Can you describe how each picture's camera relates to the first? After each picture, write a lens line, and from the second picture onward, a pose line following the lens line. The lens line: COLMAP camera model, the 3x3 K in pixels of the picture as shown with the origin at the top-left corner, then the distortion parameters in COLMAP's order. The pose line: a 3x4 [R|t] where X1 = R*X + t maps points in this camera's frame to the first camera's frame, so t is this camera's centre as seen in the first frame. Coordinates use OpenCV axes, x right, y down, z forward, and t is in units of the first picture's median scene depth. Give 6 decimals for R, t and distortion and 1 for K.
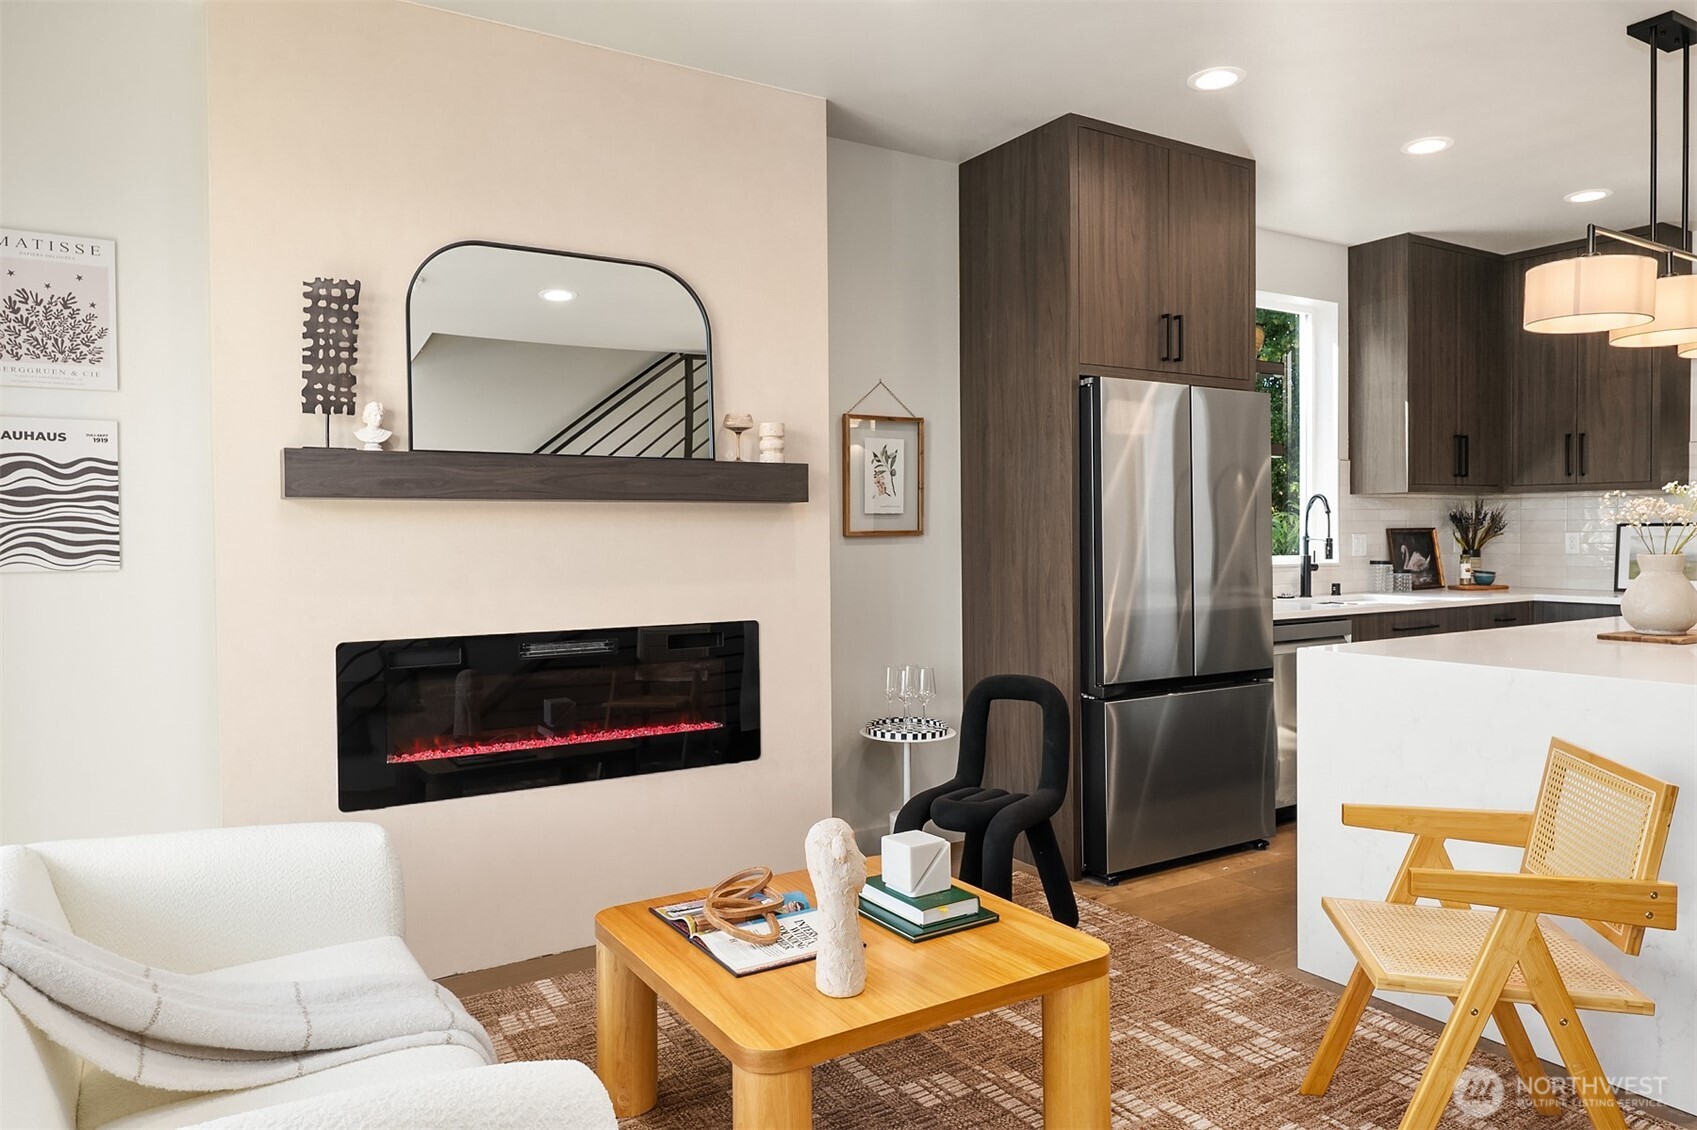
lens RADIAL K [[1119.4, 0, 852.1], [0, 1119.4, 545.1], [0, 0, 1]] dist [-0.011596, -0.002126]
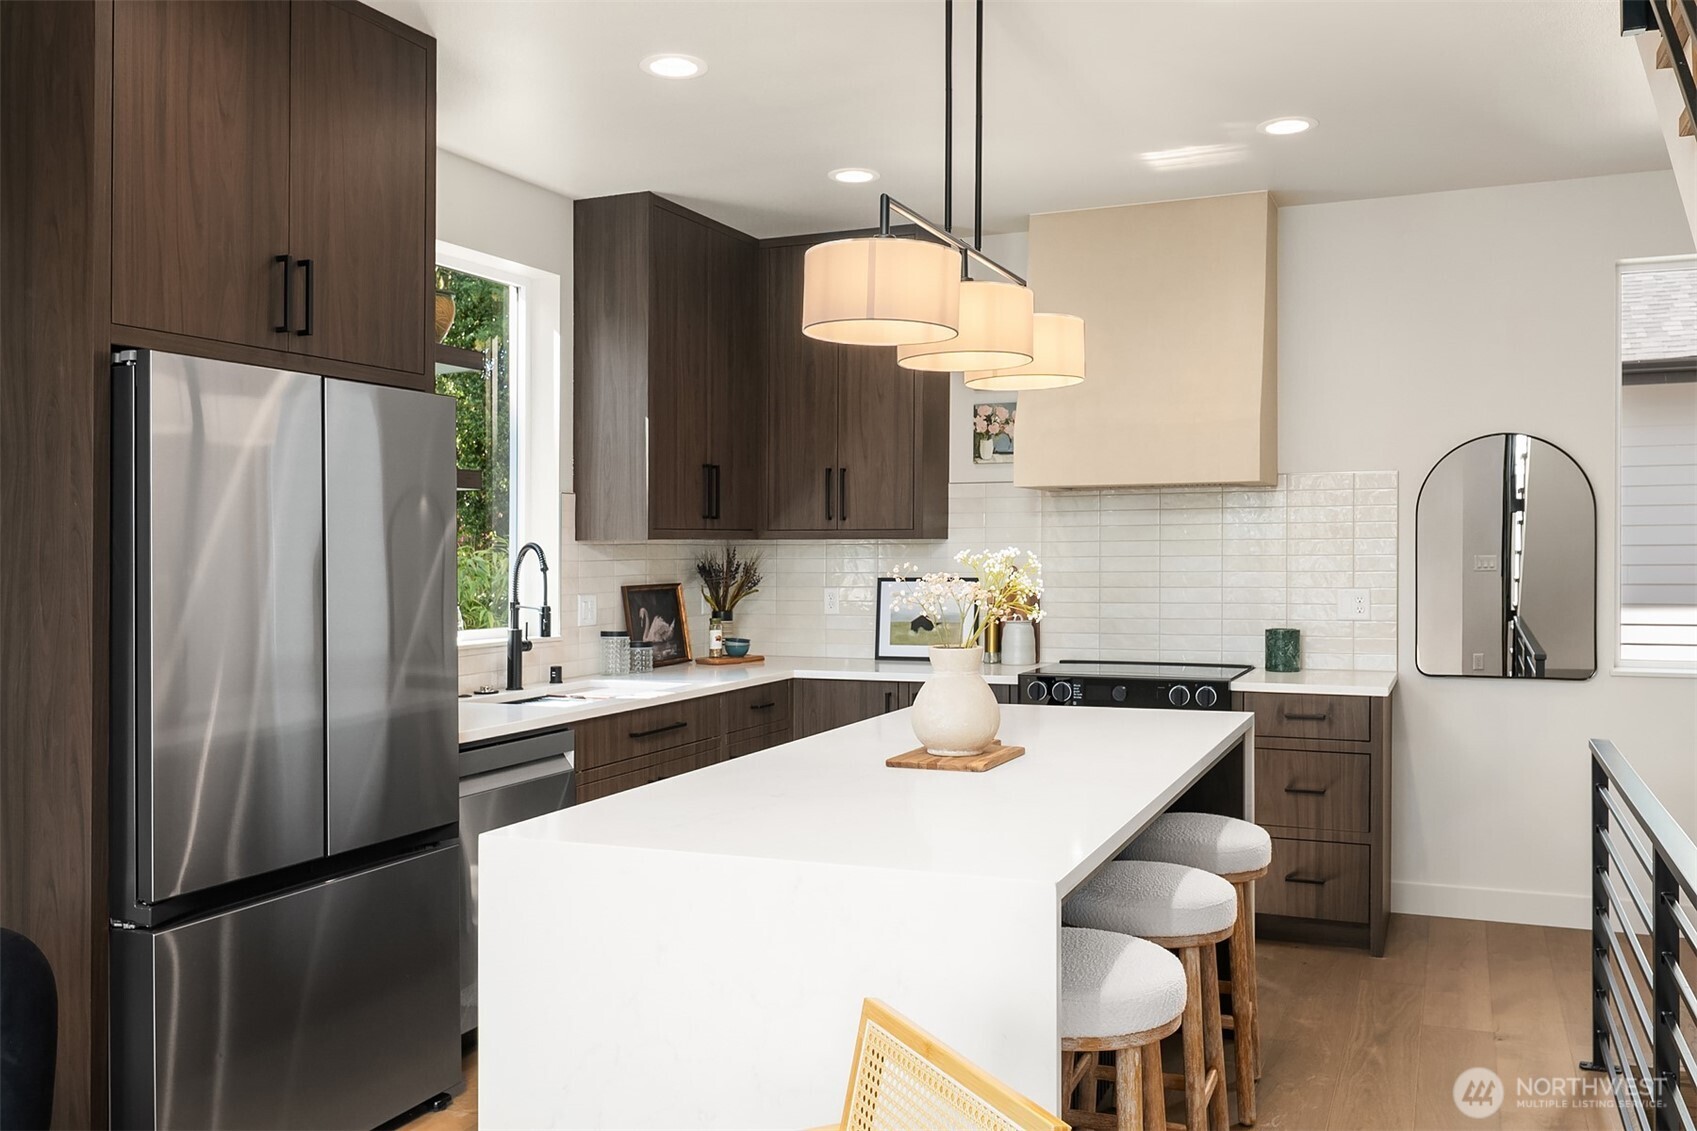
lens RADIAL K [[1413.6, 0, 850.5], [0, 1413.6, 521.7], [0, 0, 1]] dist [0.009469, 0.000218]
pose [[0.822489, 0.015455, 0.568571, 0.073992], [0.004483, 0.999424, -0.033652, -0.026824], [-0.568764, 0.030228, 0.821945, 0.150218]]
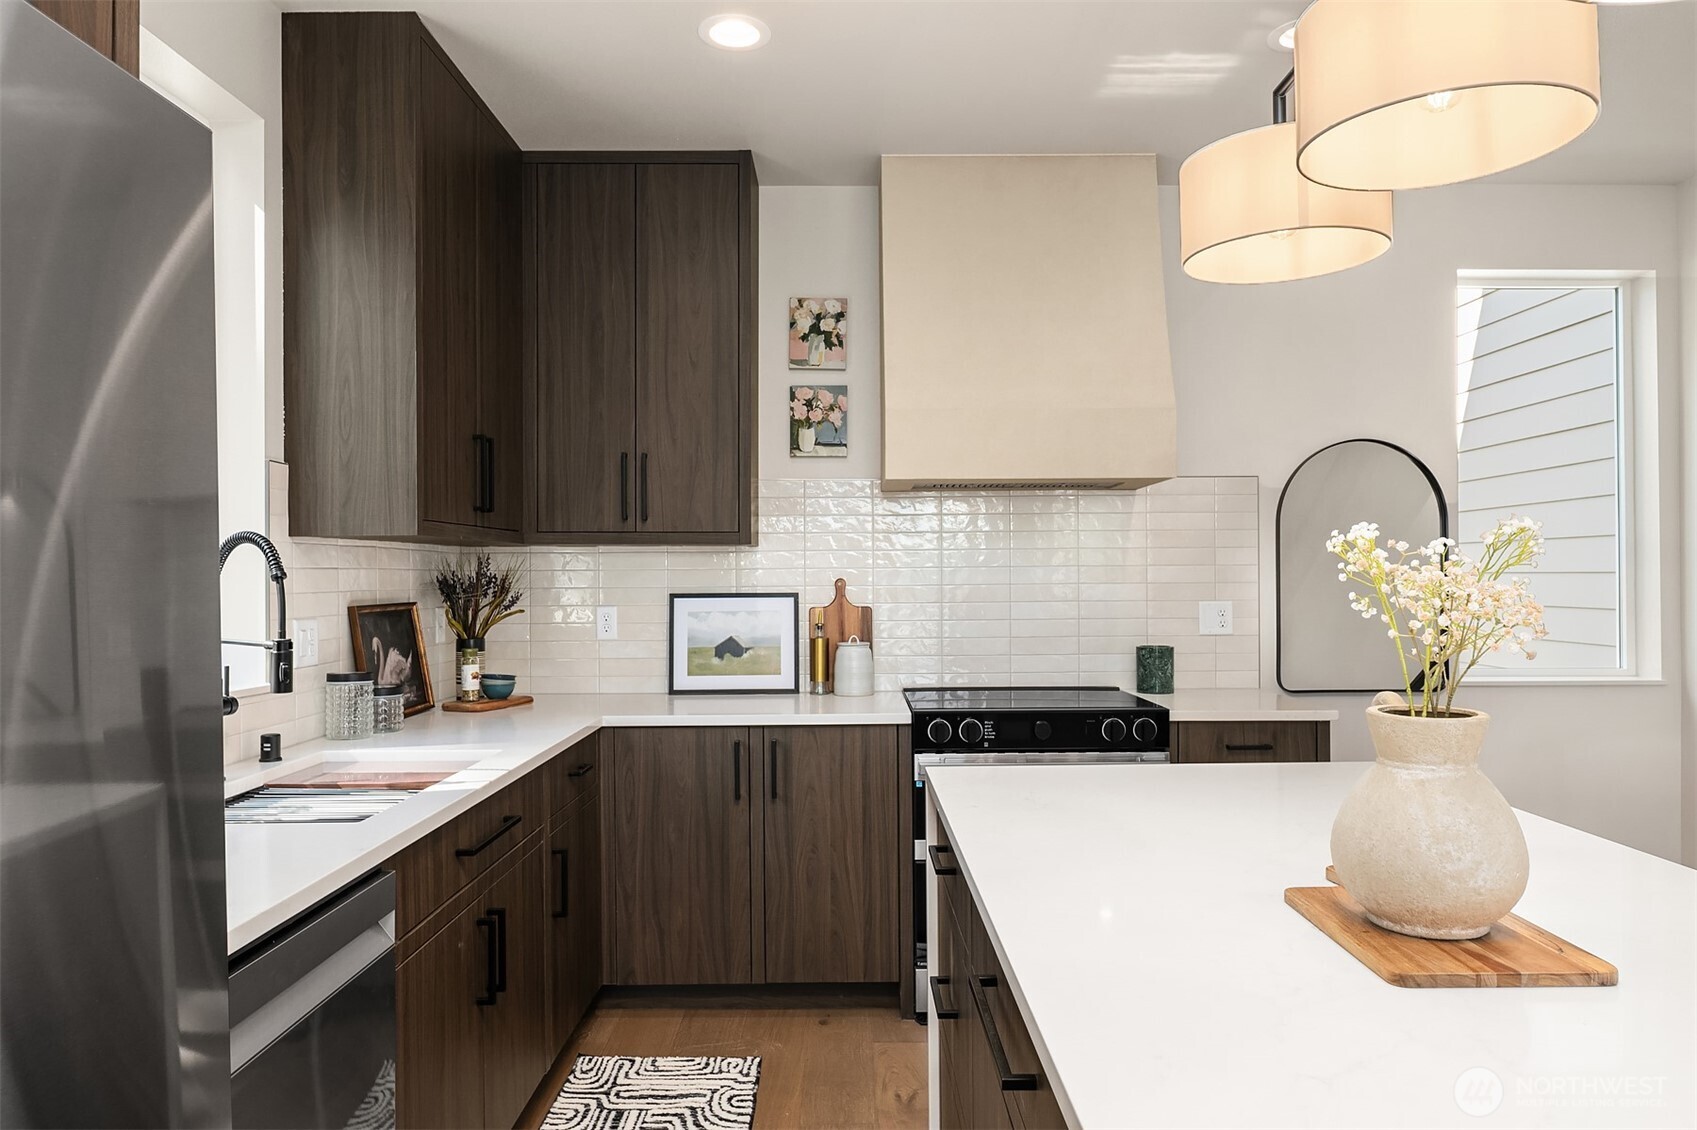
lens RADIAL K [[1113.6, 0, 847.3], [0, 1113.6, 583.1], [0, 0, 1]] dist [-0.005994, -0.001203]
pose [[0.536302, 0.000519, 0.844026, 0.182050], [0.009854, 0.999928, -0.006877, -0.020901], [-0.843969, 0.012005, 0.536258, 0.566448]]
